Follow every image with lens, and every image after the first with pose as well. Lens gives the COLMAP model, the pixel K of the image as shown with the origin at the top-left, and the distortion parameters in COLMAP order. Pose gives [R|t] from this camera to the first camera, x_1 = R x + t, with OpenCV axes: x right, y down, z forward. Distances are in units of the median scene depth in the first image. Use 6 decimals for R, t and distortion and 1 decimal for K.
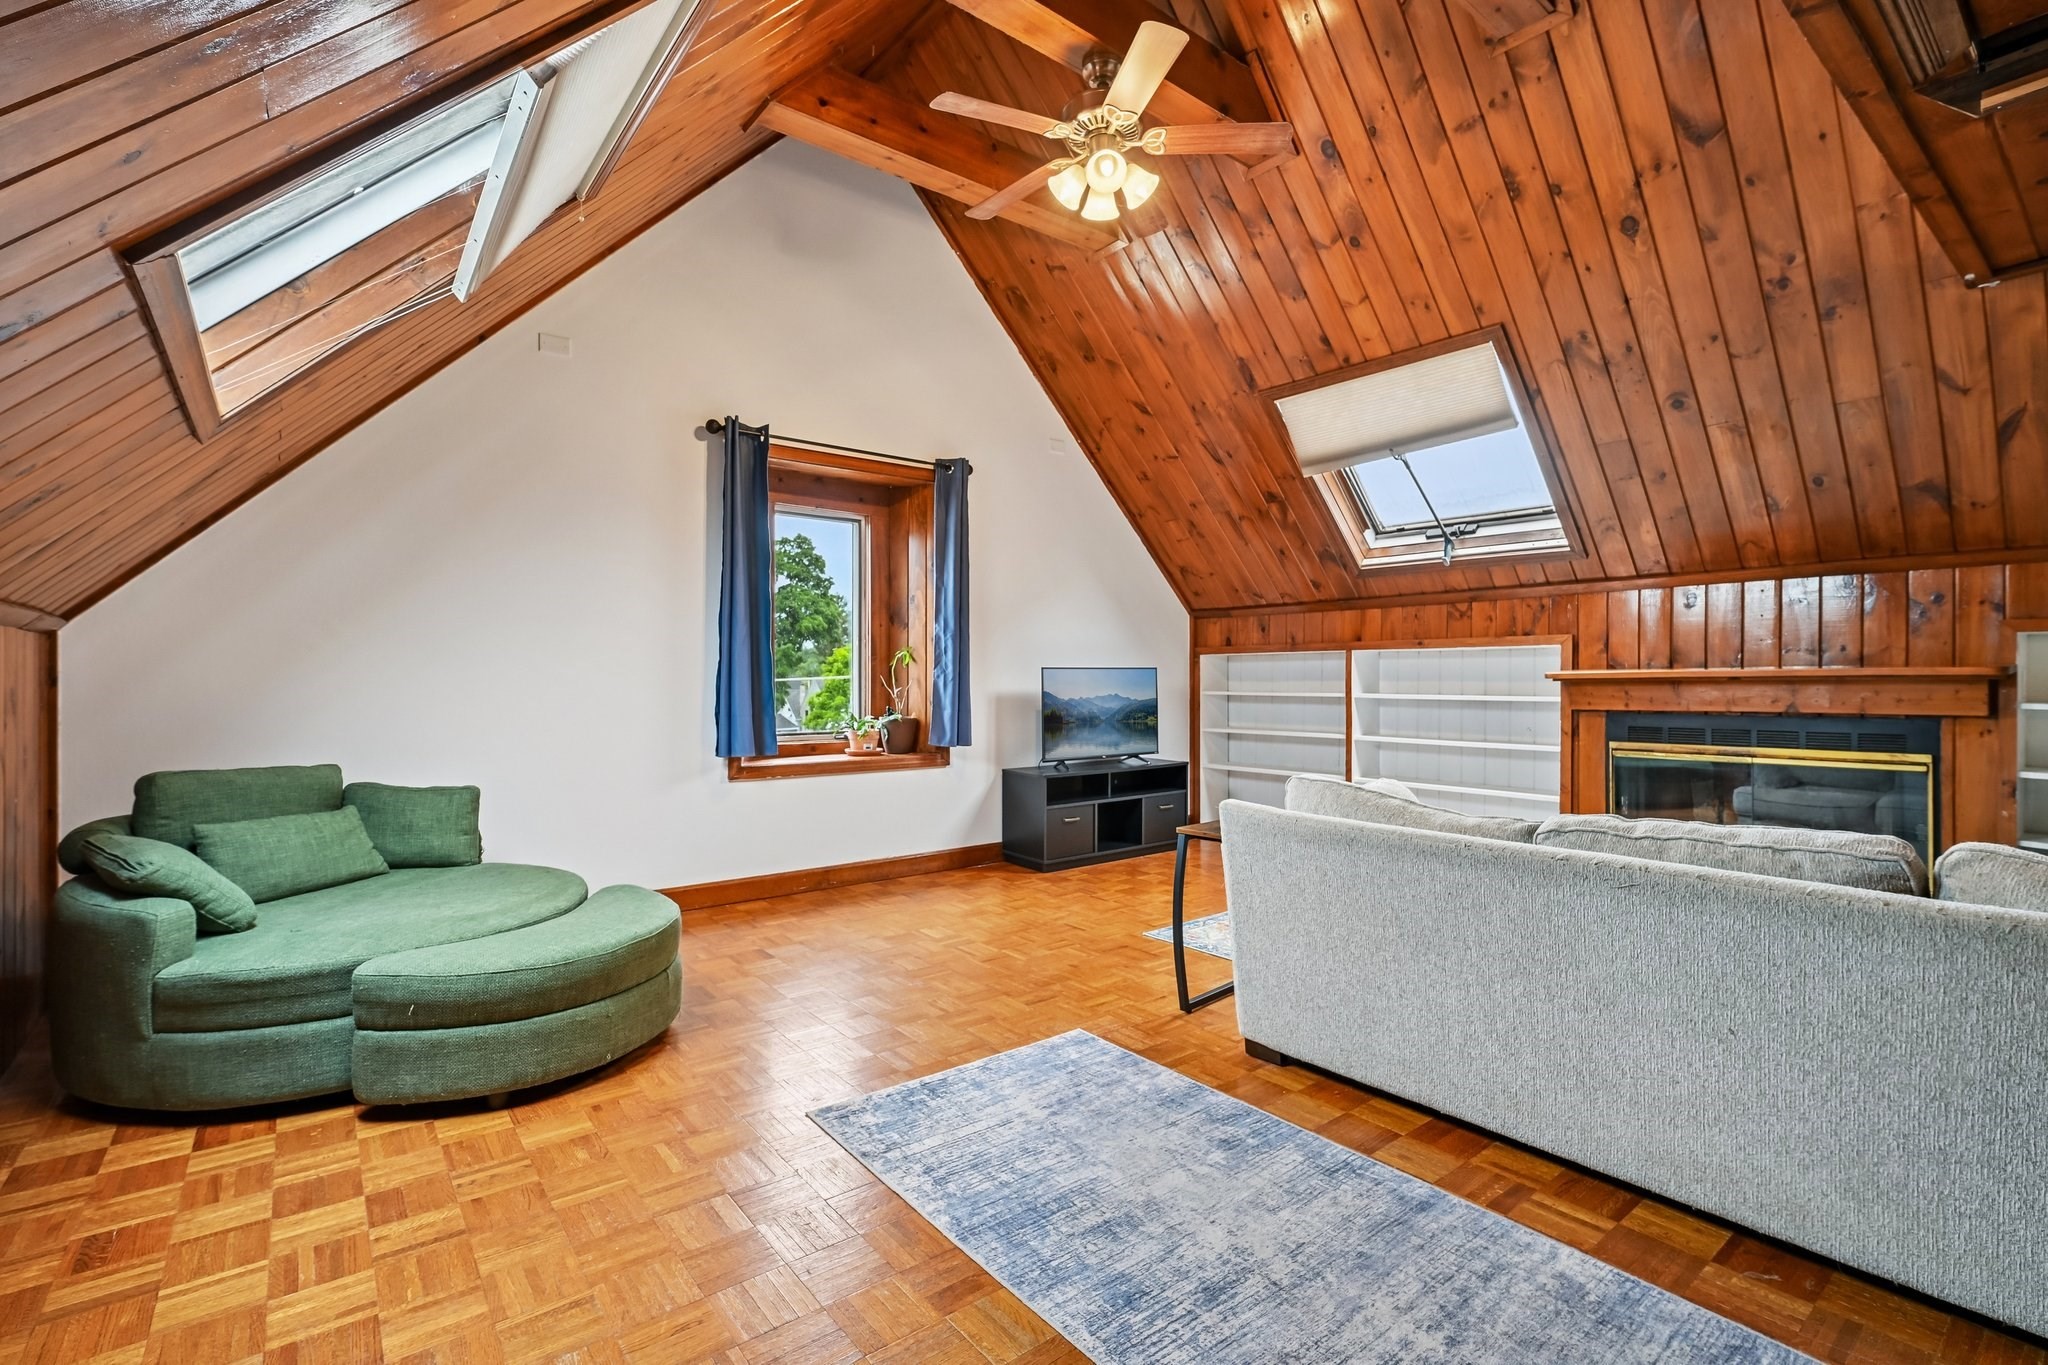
lens RADIAL K [[916.3, 0, 1030.8], [0, 916.3, 681.5], [0, 0, 1]] dist [0.001004, 0.000178]
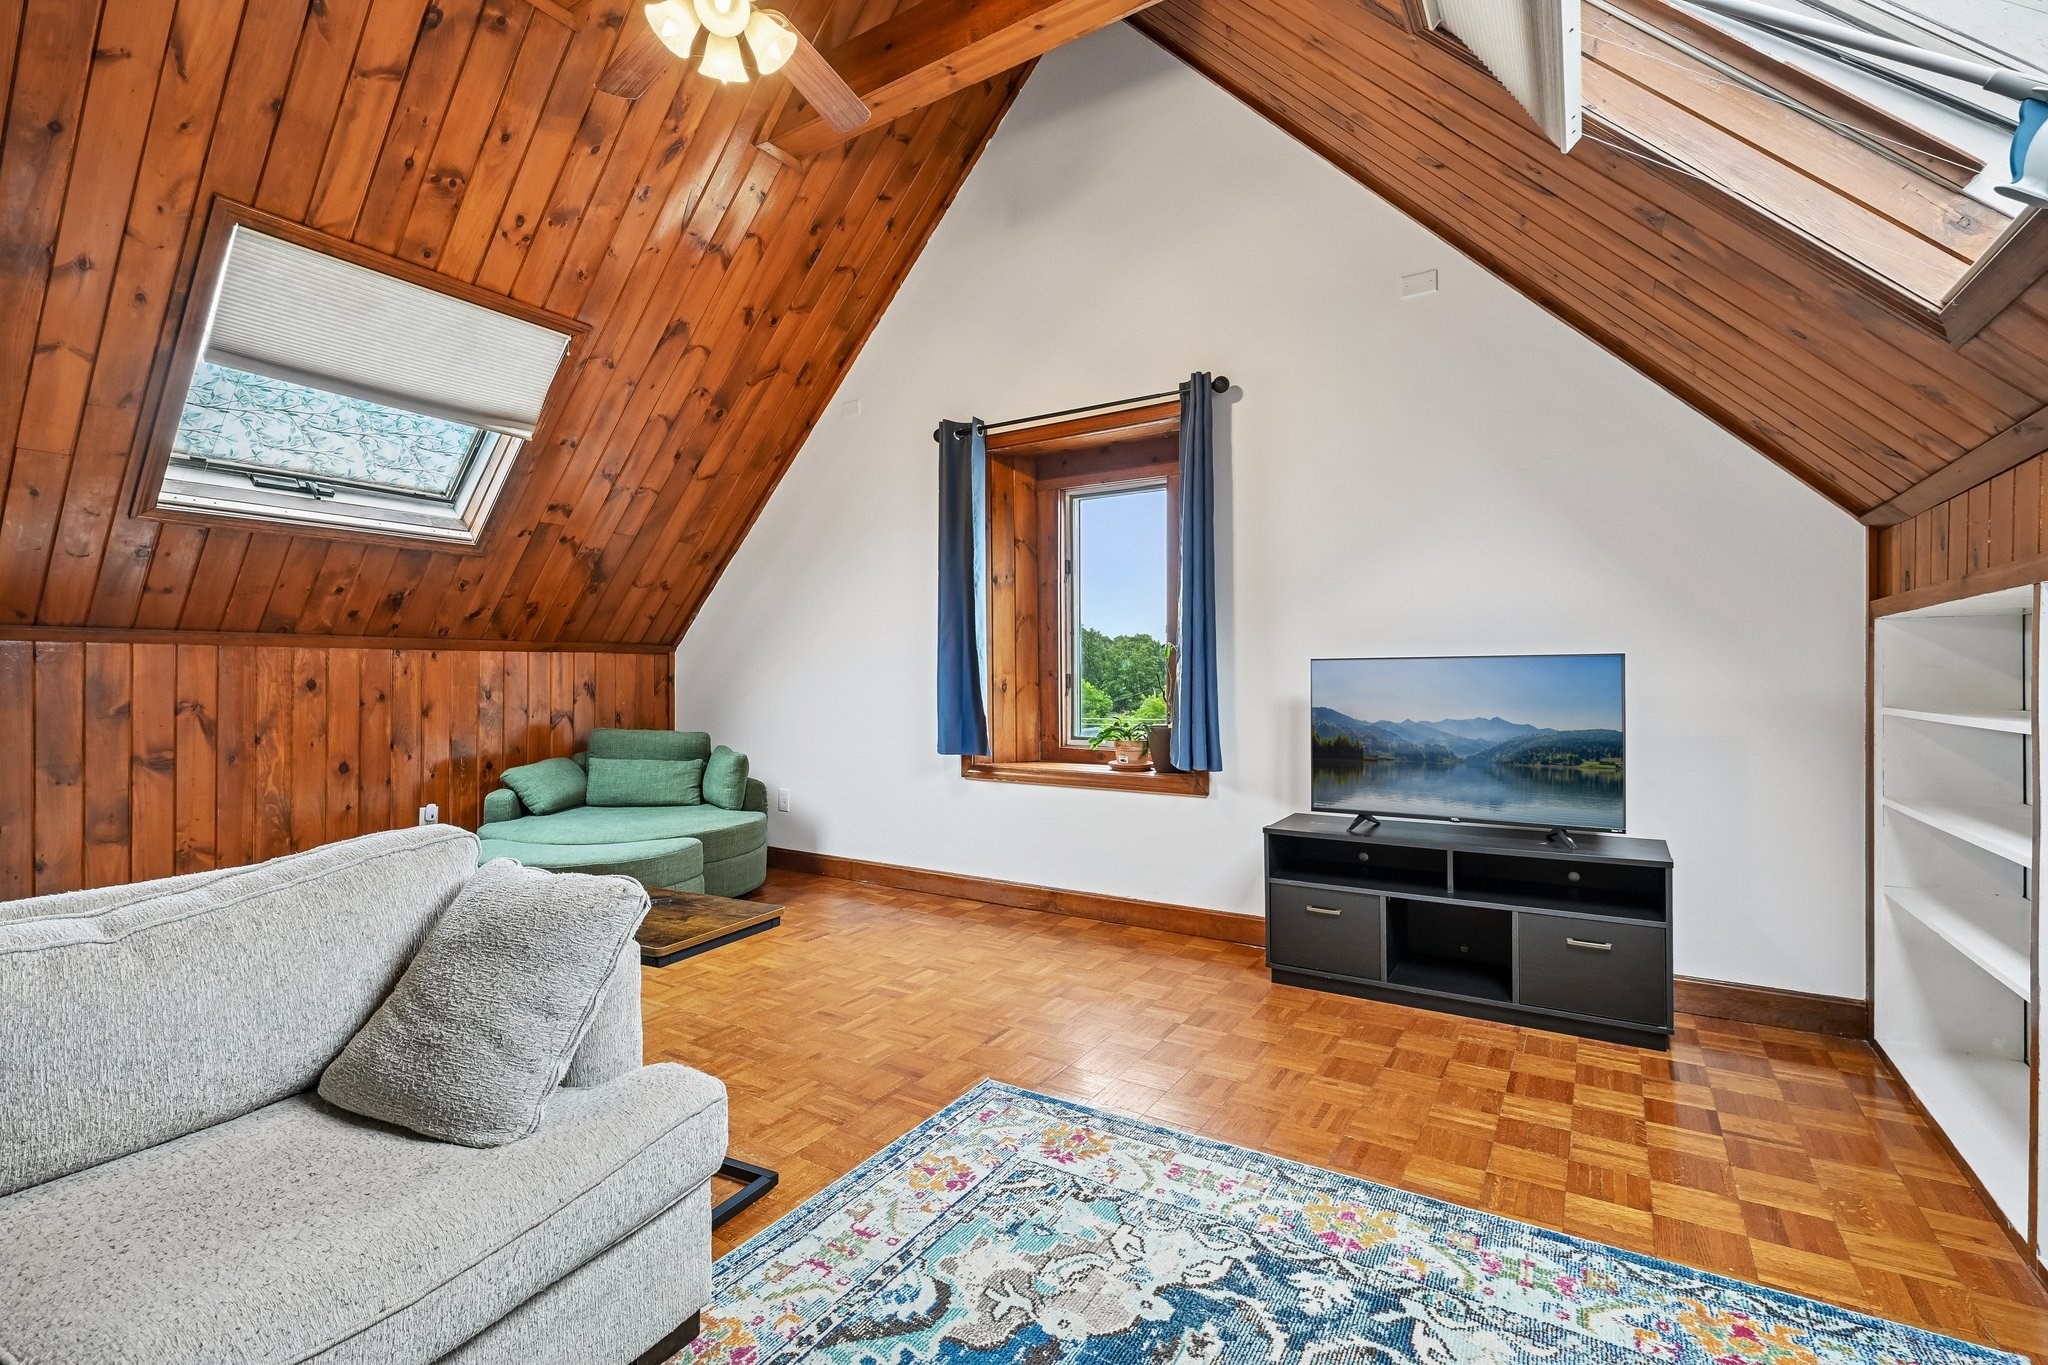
lens RADIAL K [[916.3, 0, 1041.5], [0, 916.3, 695.1], [0, 0, 1]] dist [0.001004, 0.000178]
pose [[0.329309, 0.018343, -0.944044, 0.631092], [-0.006074, 0.999832, 0.017308, -0.004360], [0.944203, 0.000034, 0.329365, 0.707825]]
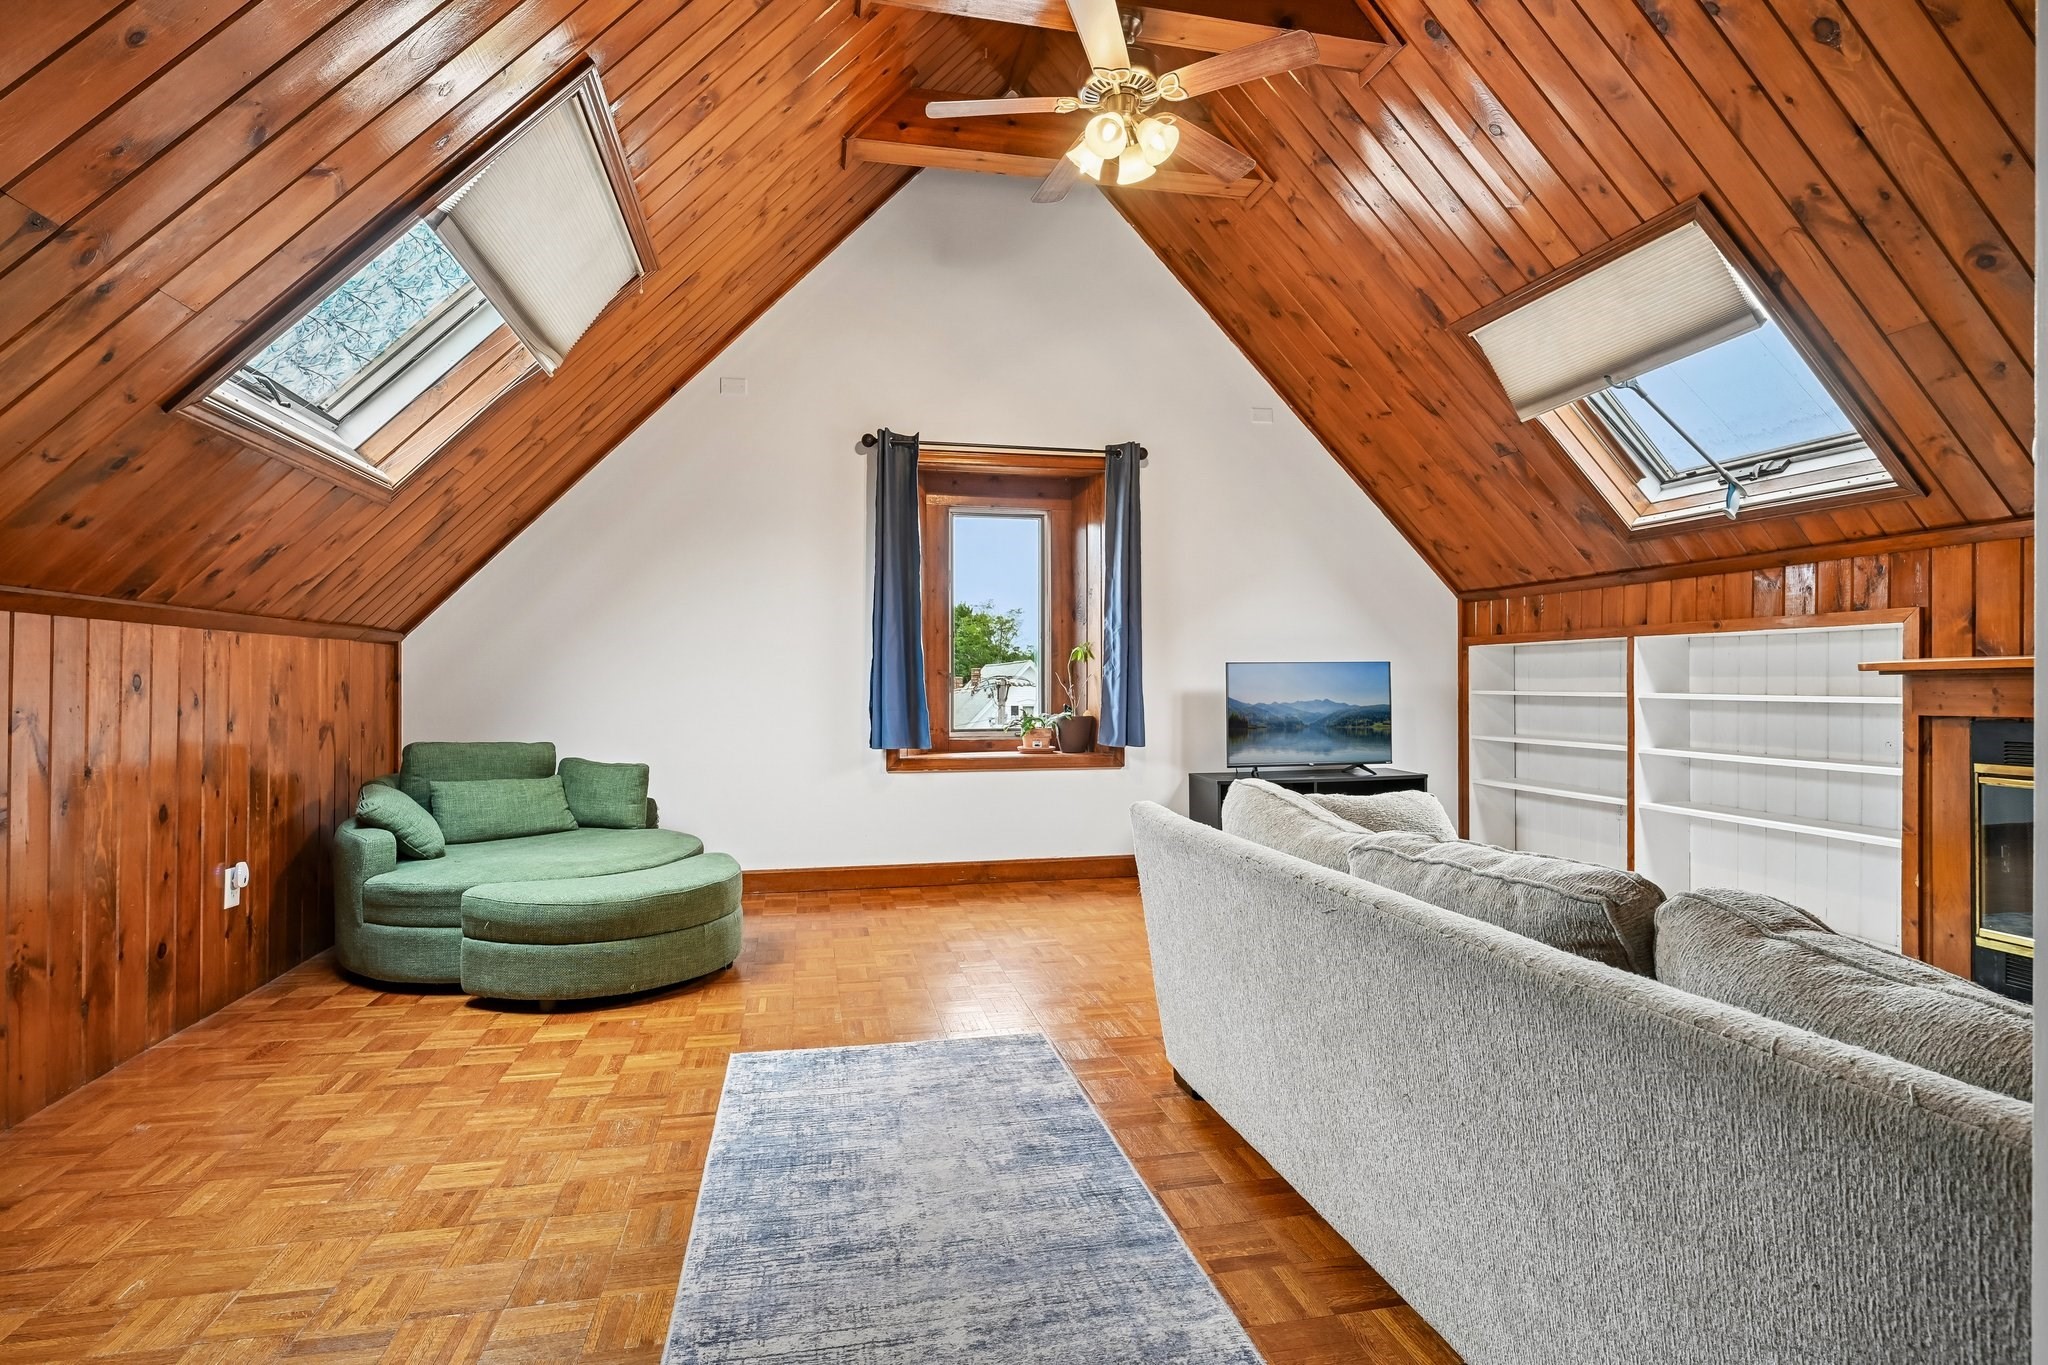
lens RADIAL K [[1010.2, 0, 1033.8], [0, 1010.2, 682.0], [0, 0, 1]] dist [0.001353, -0.000270]
pose [[0.898877, -0.001115, -0.438200, 0.321723], [0.000586, 0.999999, -0.001341, 0.005753], [0.438201, 0.000949, 0.898877, 0.020302]]
